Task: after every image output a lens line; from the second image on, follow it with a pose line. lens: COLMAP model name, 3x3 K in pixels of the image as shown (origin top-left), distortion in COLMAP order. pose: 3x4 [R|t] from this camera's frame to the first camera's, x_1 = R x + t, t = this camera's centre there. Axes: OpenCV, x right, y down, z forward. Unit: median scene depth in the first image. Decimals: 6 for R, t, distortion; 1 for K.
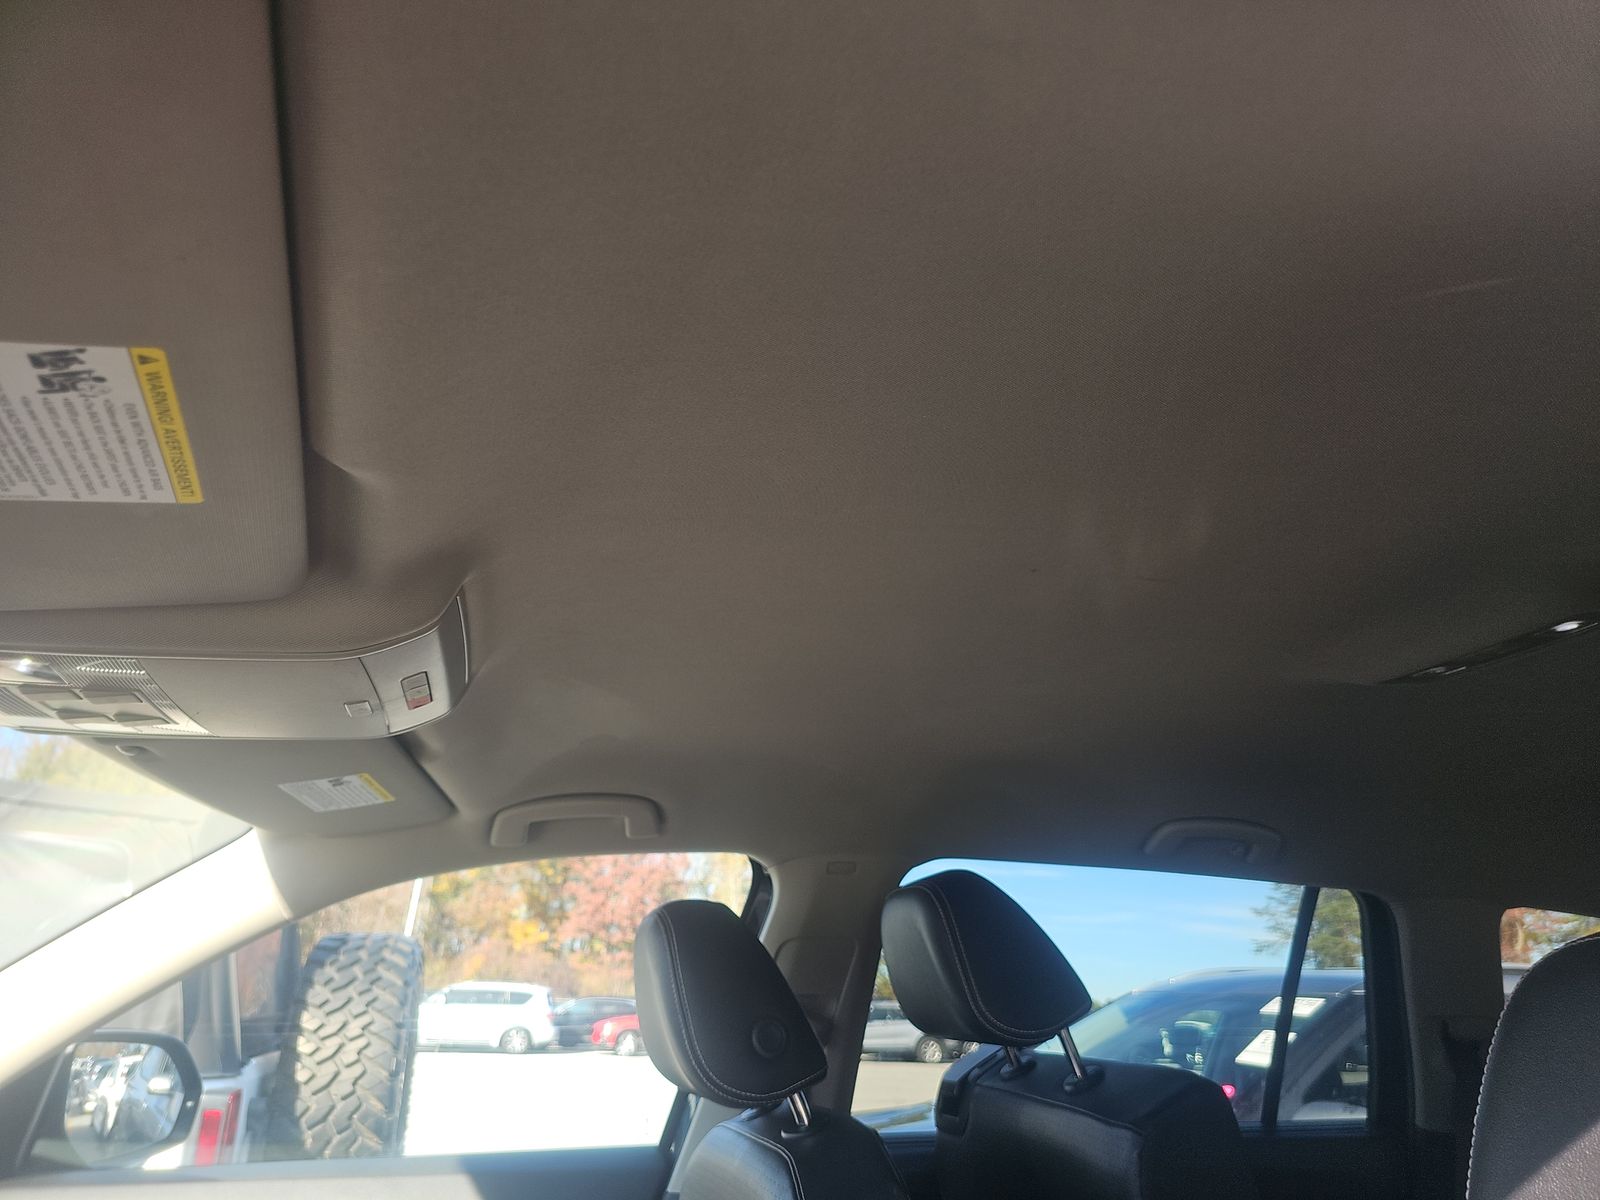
lens RADIAL K [[1054.5, 0, 802.8], [0, 1054.5, 601.1], [0, 0, 1]] dist [0.018984, -0.004350]
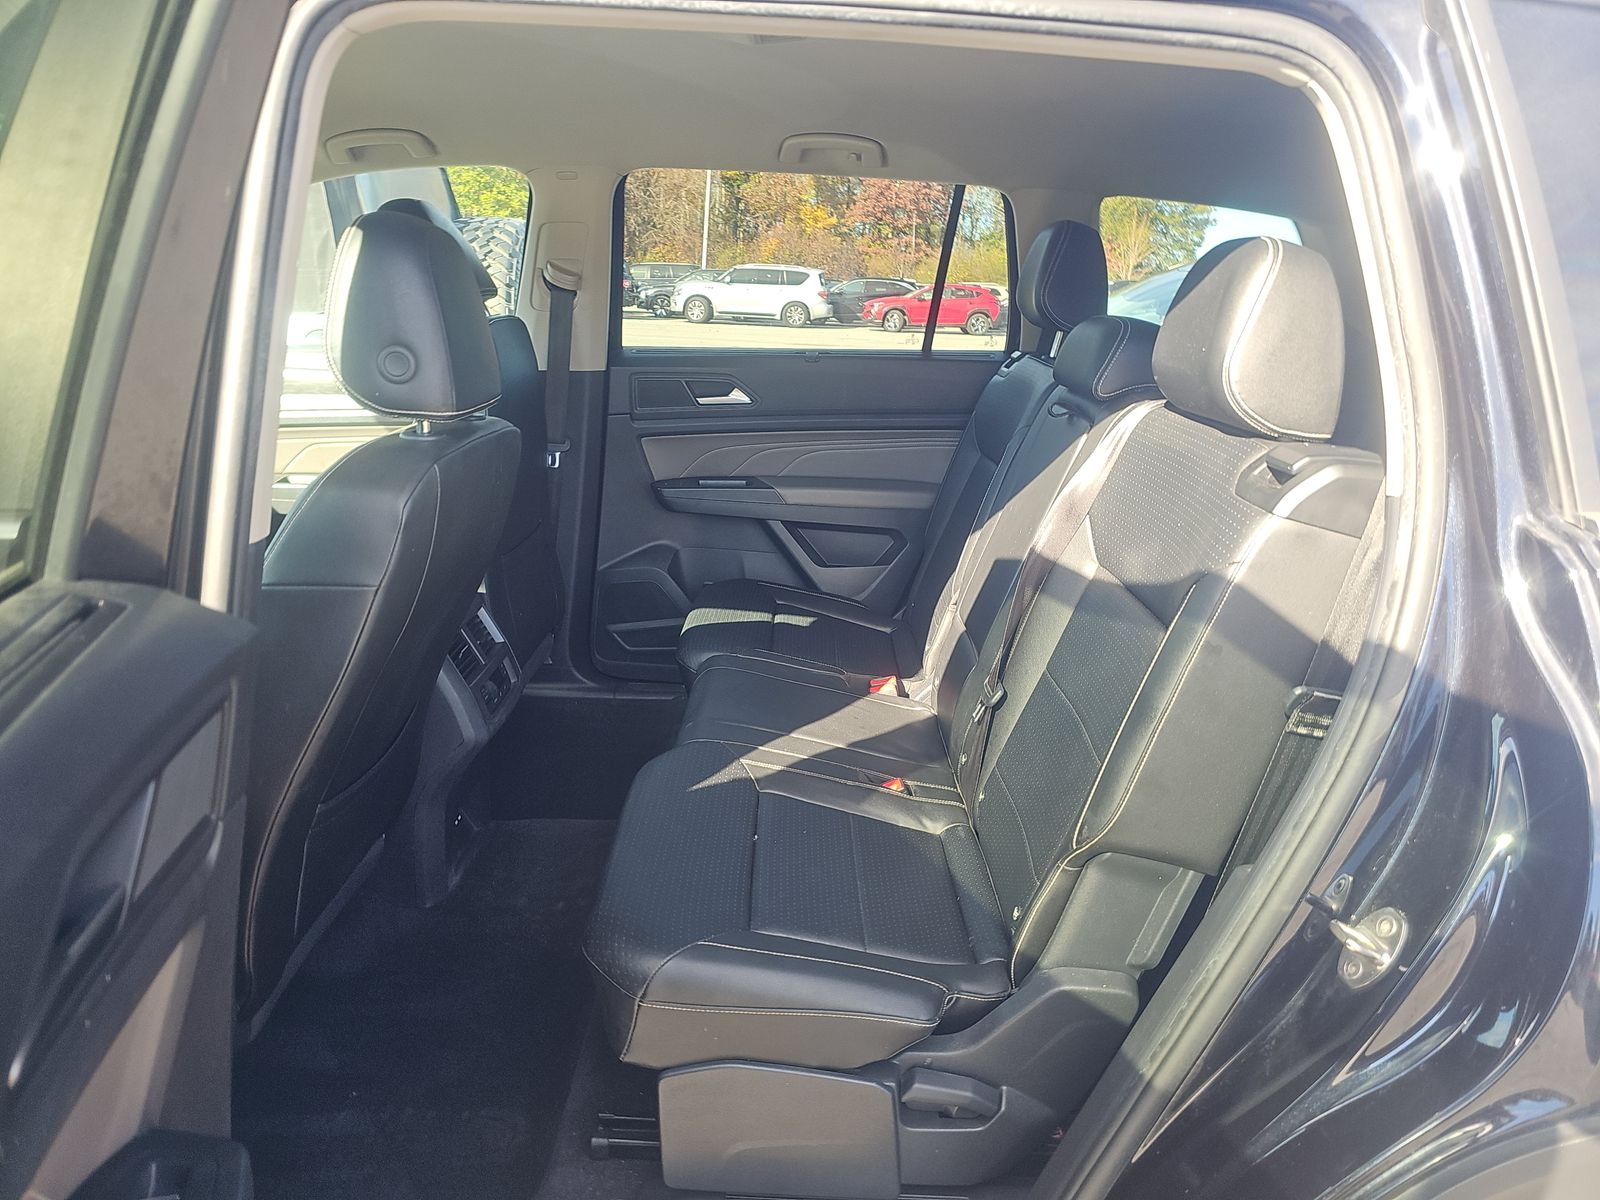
lens RADIAL K [[1054.5, 0, 797.1], [0, 1054.5, 607.0], [0, 0, 1]] dist [0.018984, -0.004350]
pose [[0.961150, 0.092685, -0.260002, 0.347812], [0.085581, 0.795460, 0.599933, -0.057571], [0.262426, -0.598876, 0.756624, -0.183369]]
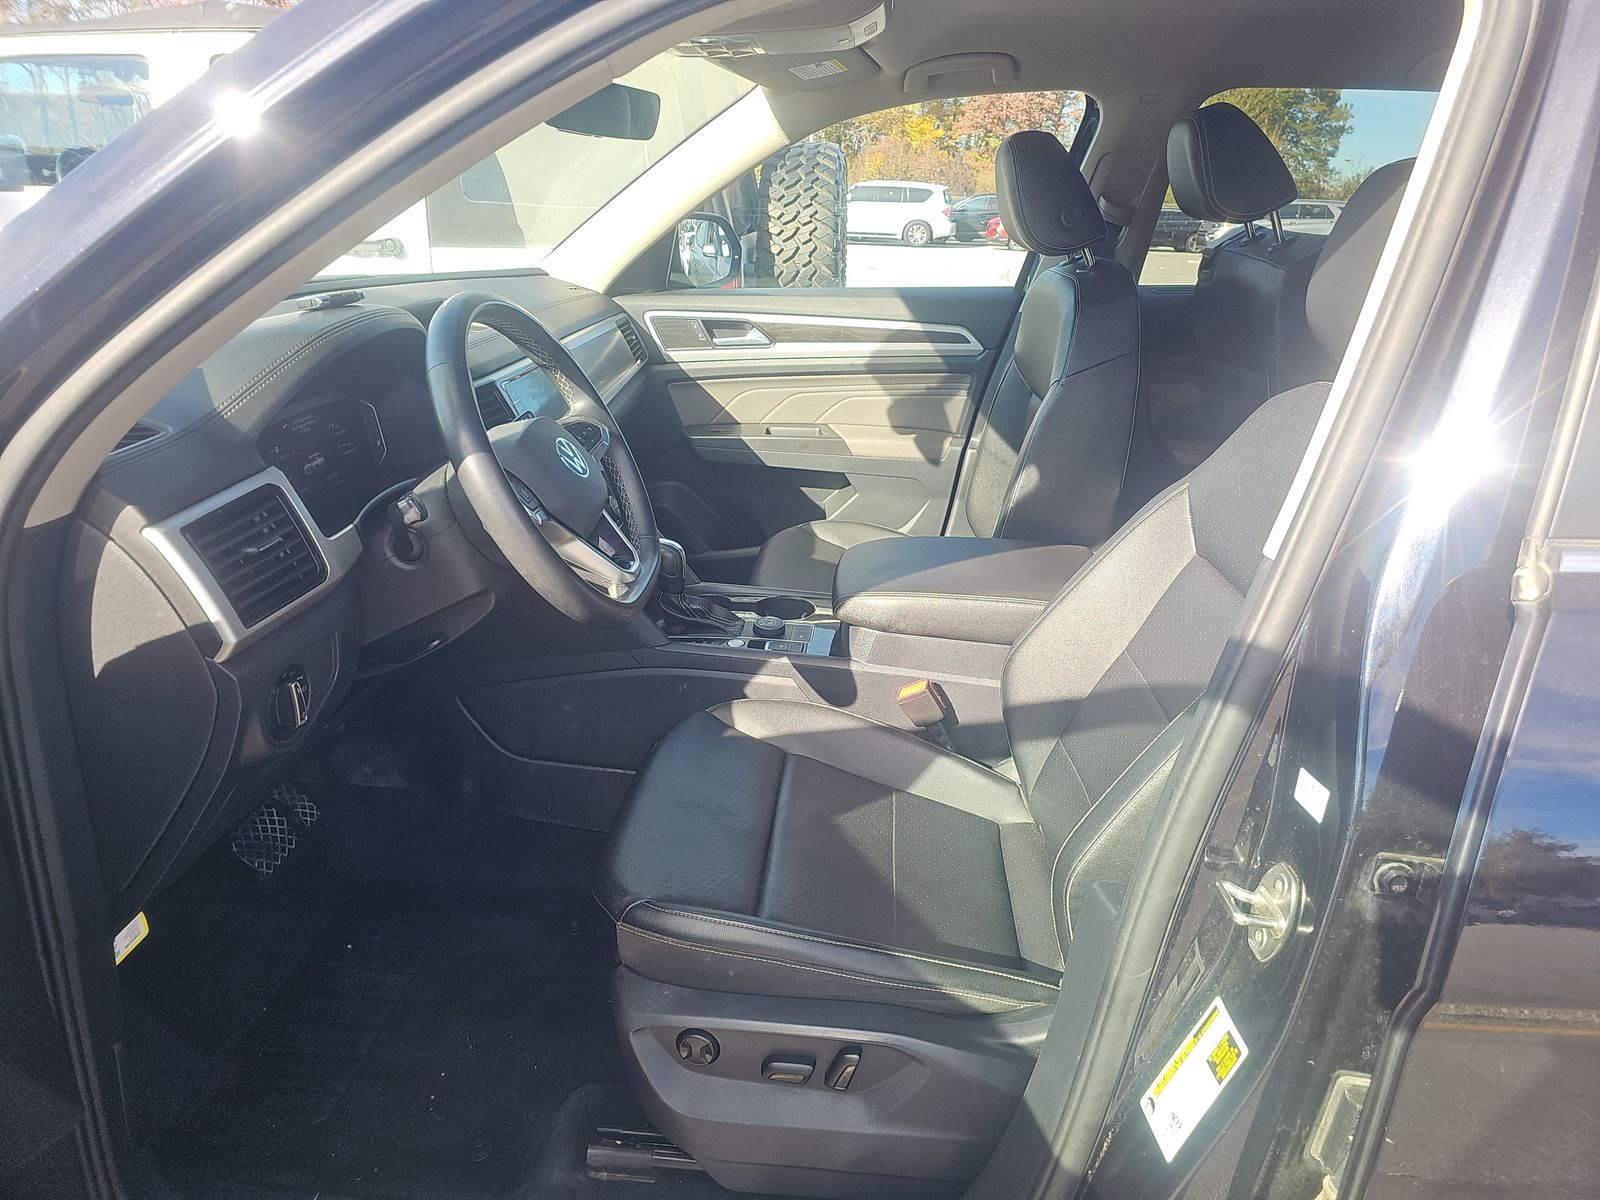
lens RADIAL K [[1054.5, 0, 810.2], [0, 1054.5, 597.8], [0, 0, 1]] dist [0.018984, -0.004350]
pose [[0.942510, 0.122977, -0.310729, 0.054939], [0.113131, 0.757507, 0.642950, -0.084363], [0.314447, -0.641139, 0.700045, -0.225979]]
